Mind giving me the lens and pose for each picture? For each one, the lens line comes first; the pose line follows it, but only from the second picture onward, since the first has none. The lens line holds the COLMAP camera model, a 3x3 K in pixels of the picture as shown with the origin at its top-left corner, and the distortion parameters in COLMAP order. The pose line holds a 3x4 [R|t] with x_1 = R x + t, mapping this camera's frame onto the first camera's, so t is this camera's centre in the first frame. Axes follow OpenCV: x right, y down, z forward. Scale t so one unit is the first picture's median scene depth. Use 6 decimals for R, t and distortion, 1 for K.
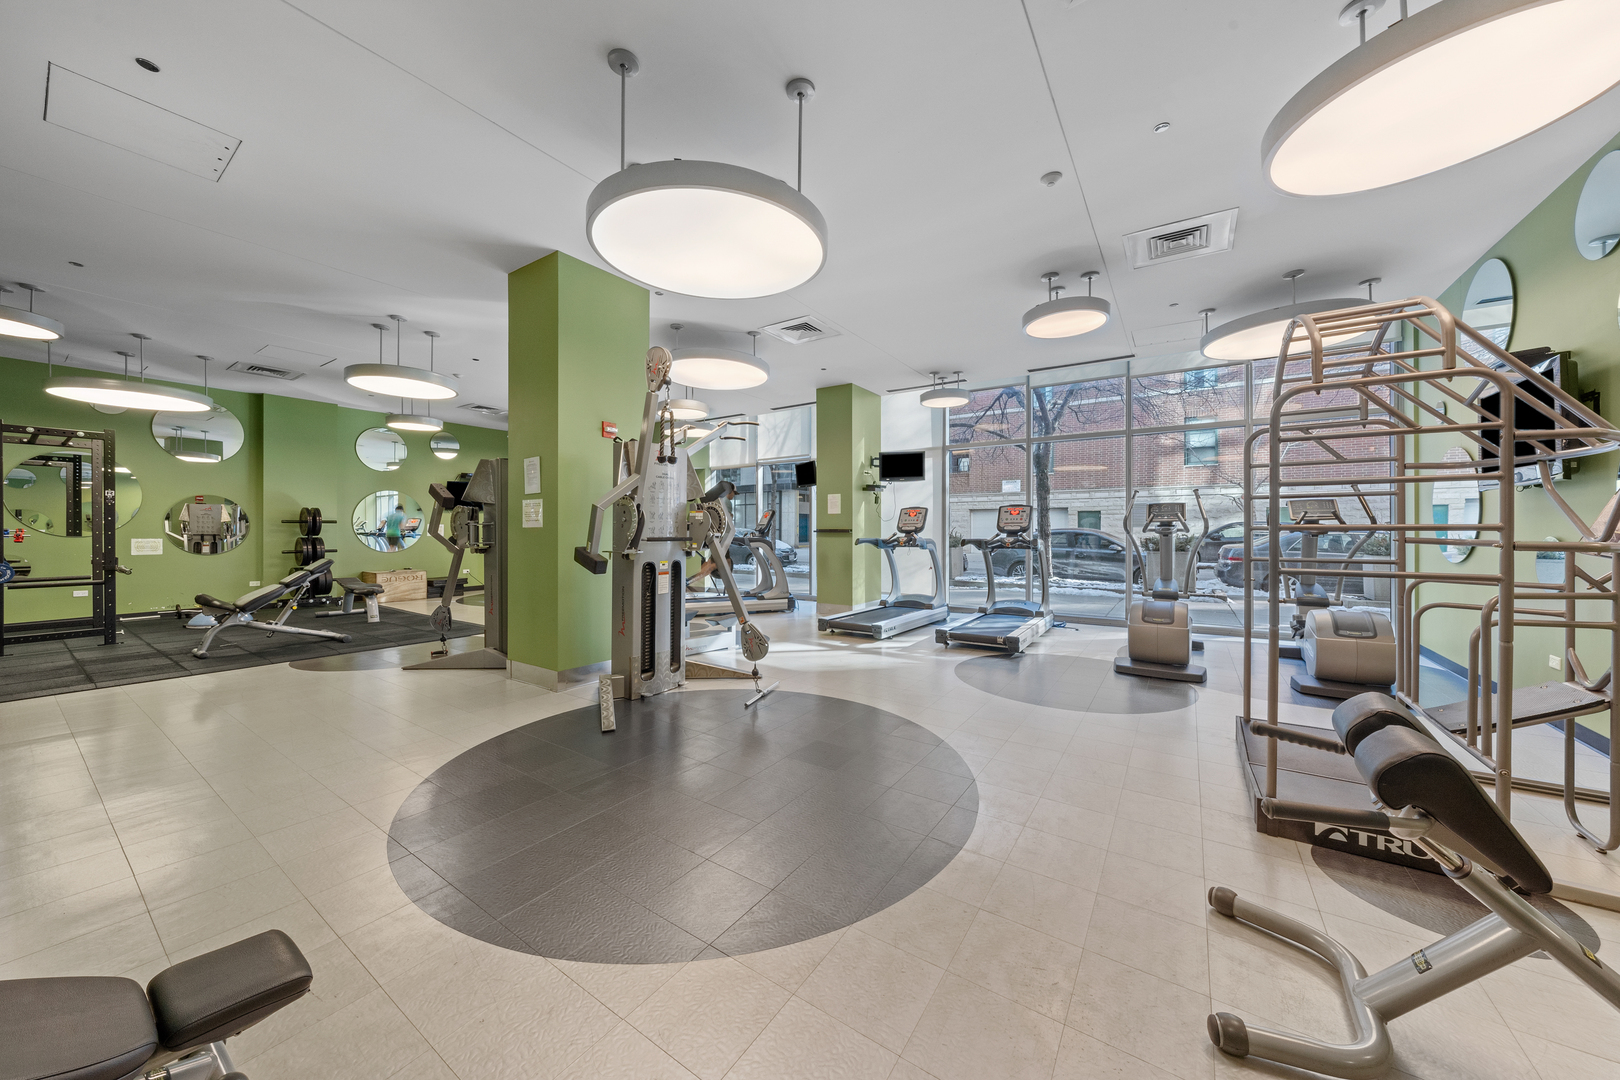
lens RADIAL K [[558.4, 0, 808.4], [0, 558.4, 528.1], [0, 0, 1]] dist [-0.001625, 0.000021]
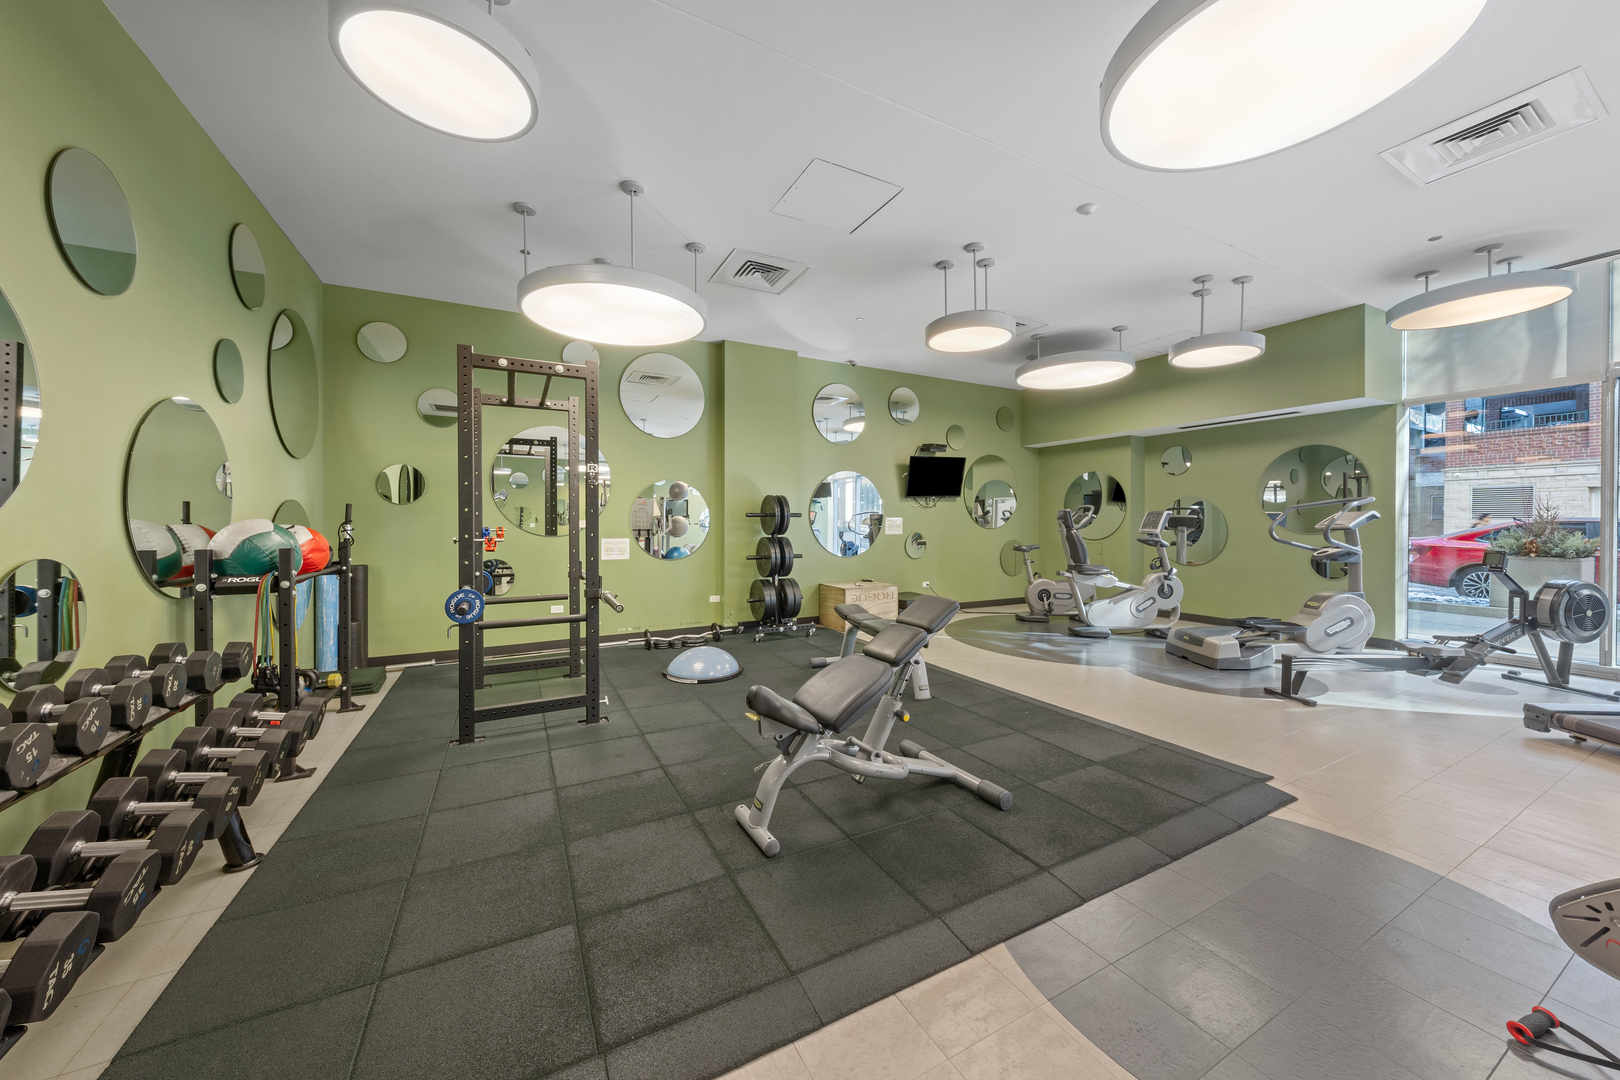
lens RADIAL K [[558.4, 0, 812.2], [0, 558.4, 531.5], [0, 0, 1]] dist [-0.001625, 0.000021]
pose [[0.884587, 0.011806, -0.466225, -0.524834], [-0.005621, 0.999877, 0.014654, -0.001334], [0.466341, -0.010342, 0.884545, 0.398159]]
